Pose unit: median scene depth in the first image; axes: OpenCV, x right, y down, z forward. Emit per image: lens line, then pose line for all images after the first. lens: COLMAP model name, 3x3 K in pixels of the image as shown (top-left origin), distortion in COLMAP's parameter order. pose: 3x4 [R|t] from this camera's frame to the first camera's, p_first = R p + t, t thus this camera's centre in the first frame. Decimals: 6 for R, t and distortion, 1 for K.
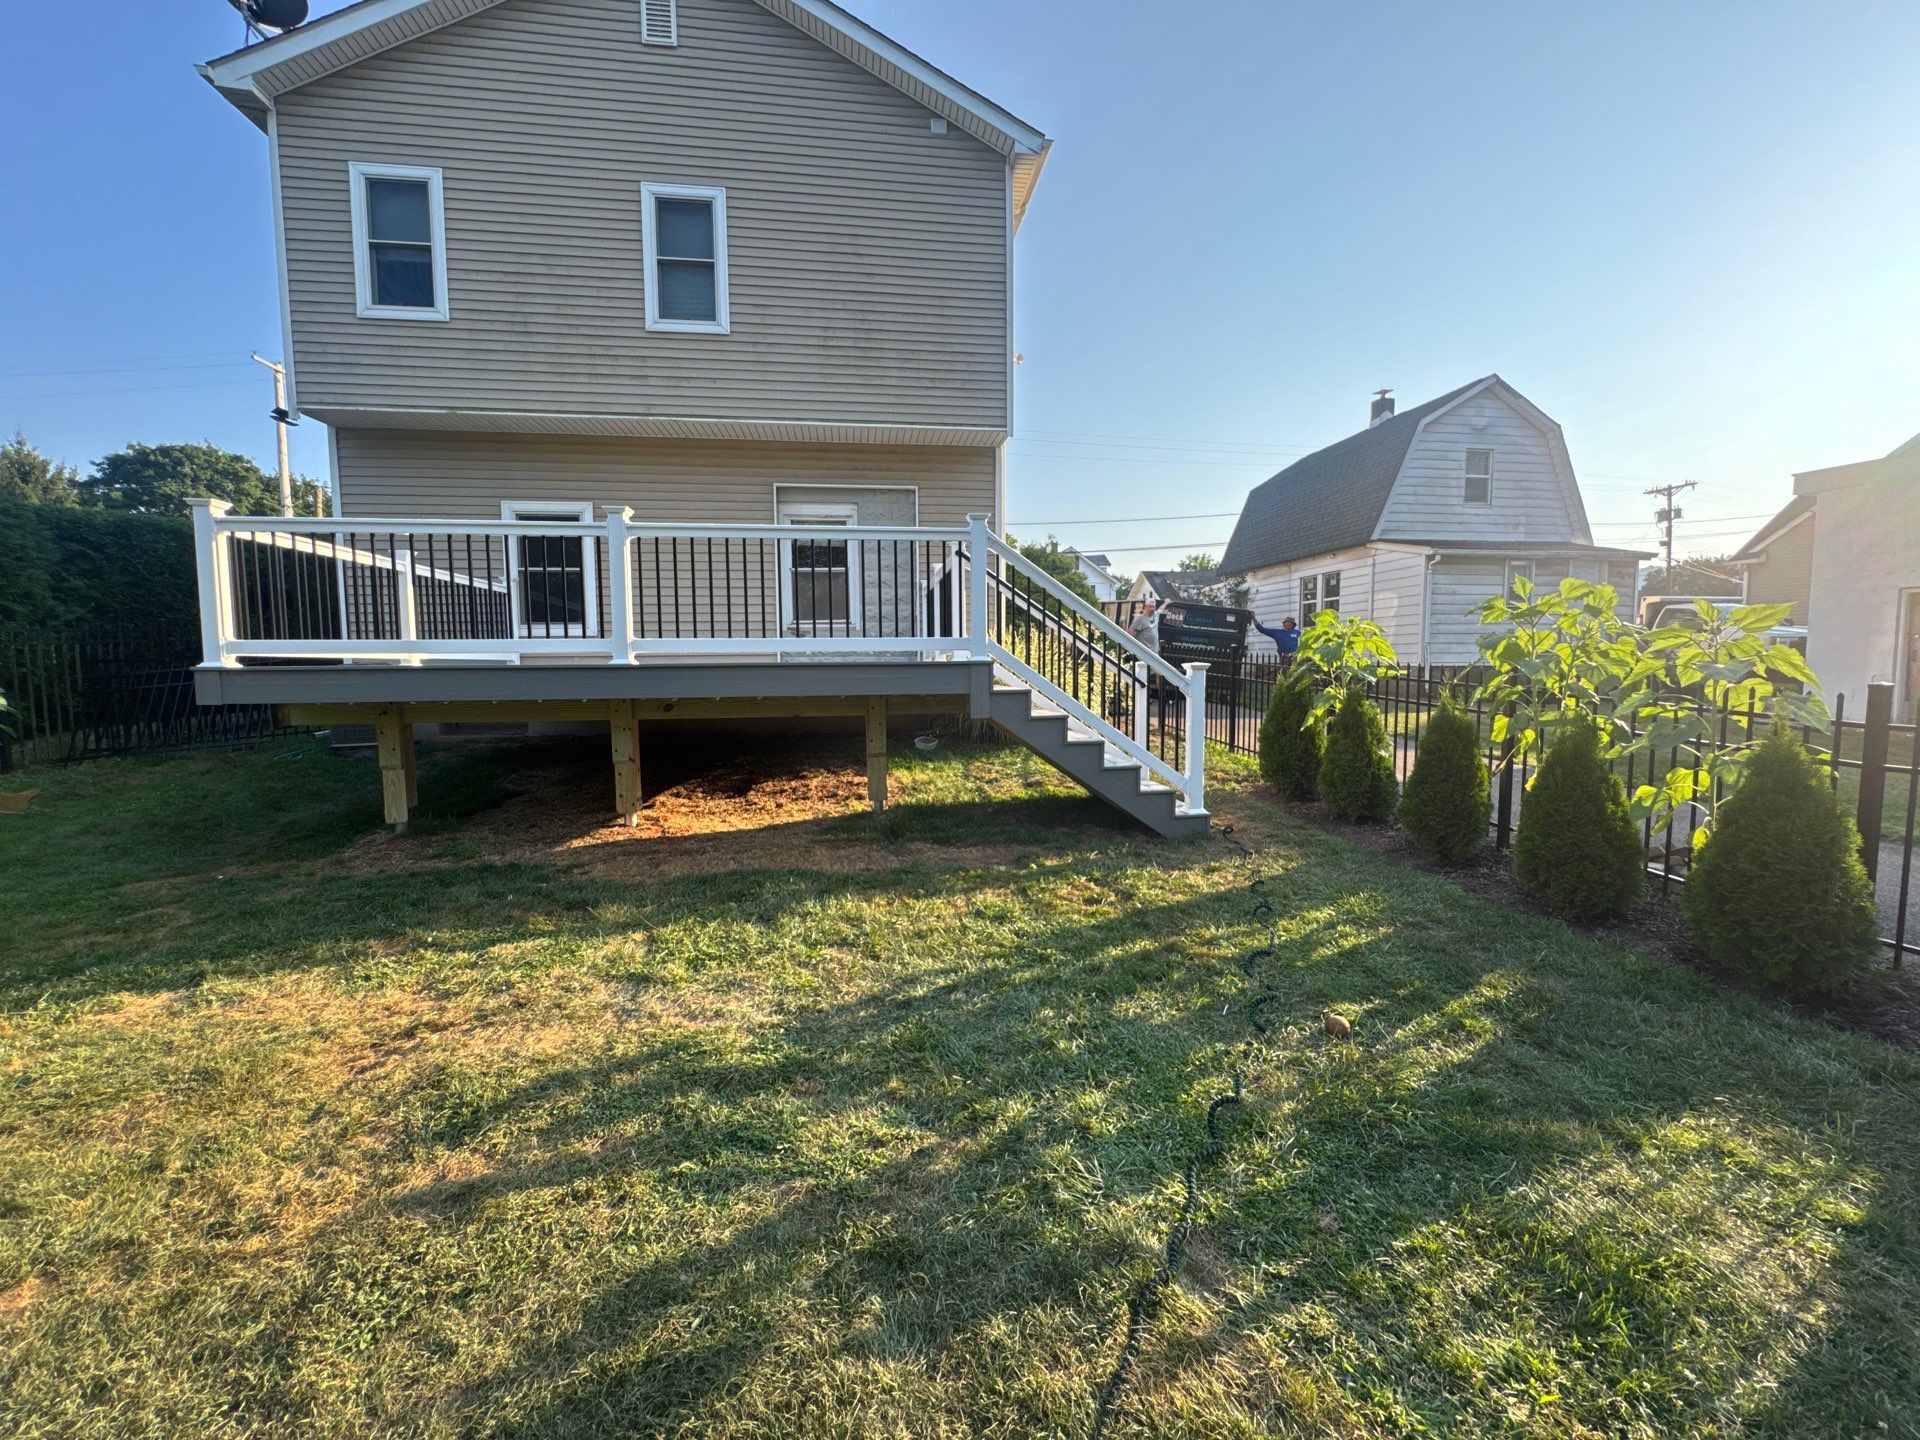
lens RADIAL K [[766.4, 0, 958.8], [0, 766.4, 725.3], [0, 0, 1]] dist [-0.006300, 0.000906]
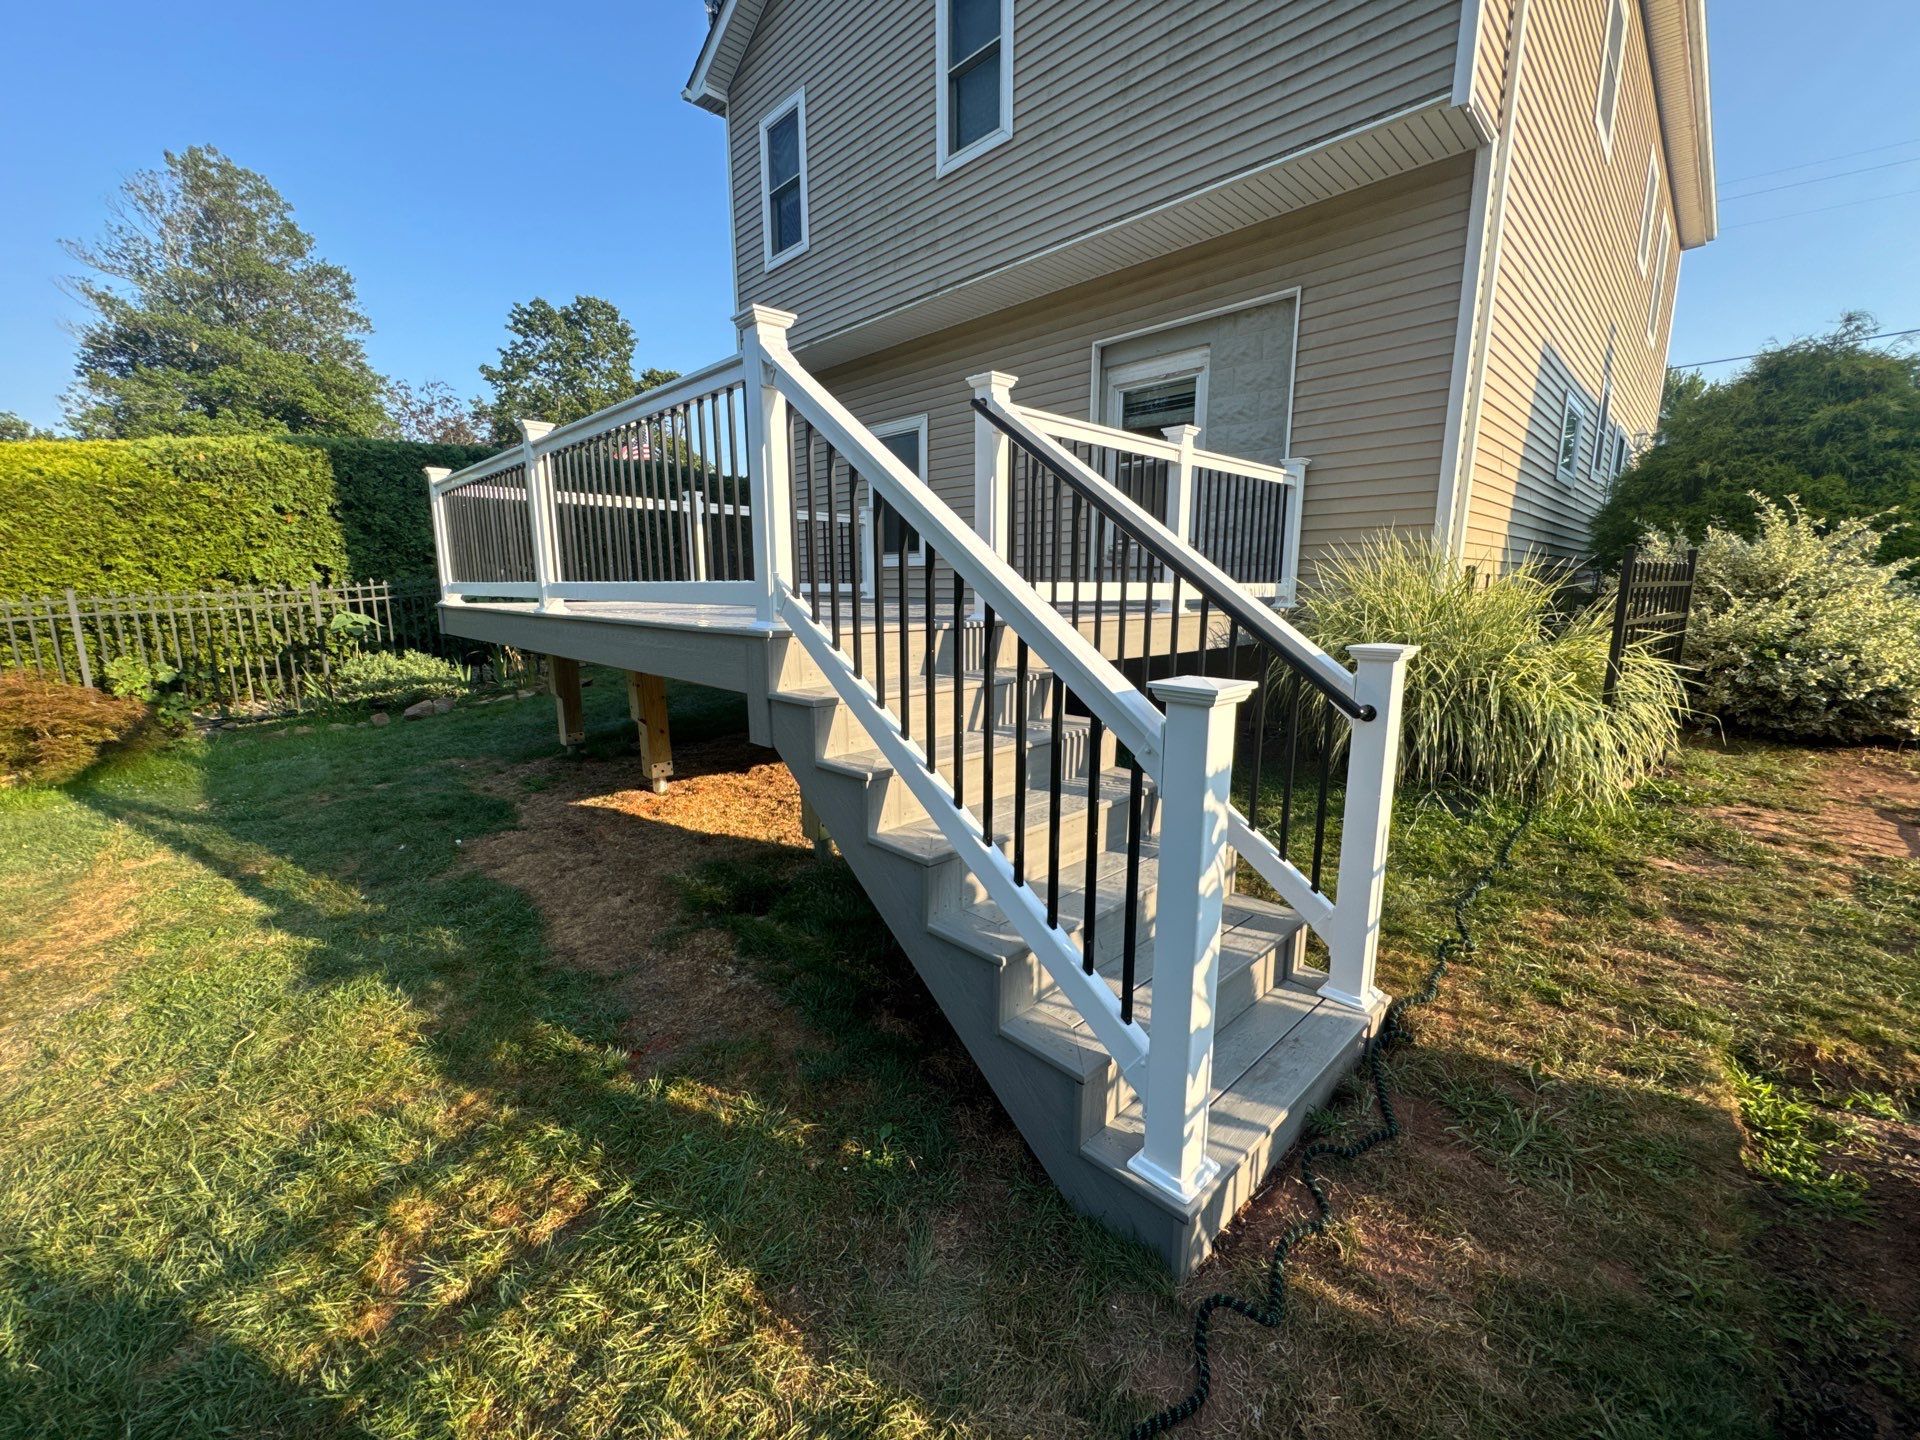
lens RADIAL K [[766.4, 0, 961.7], [0, 766.4, 719.0], [0, 0, 1]] dist [-0.006300, 0.000906]
pose [[0.596423, 0.147783, -0.788949, 0.281671], [-0.067920, 0.988672, 0.133848, -0.057912], [0.799792, -0.026245, 0.599704, 0.458973]]
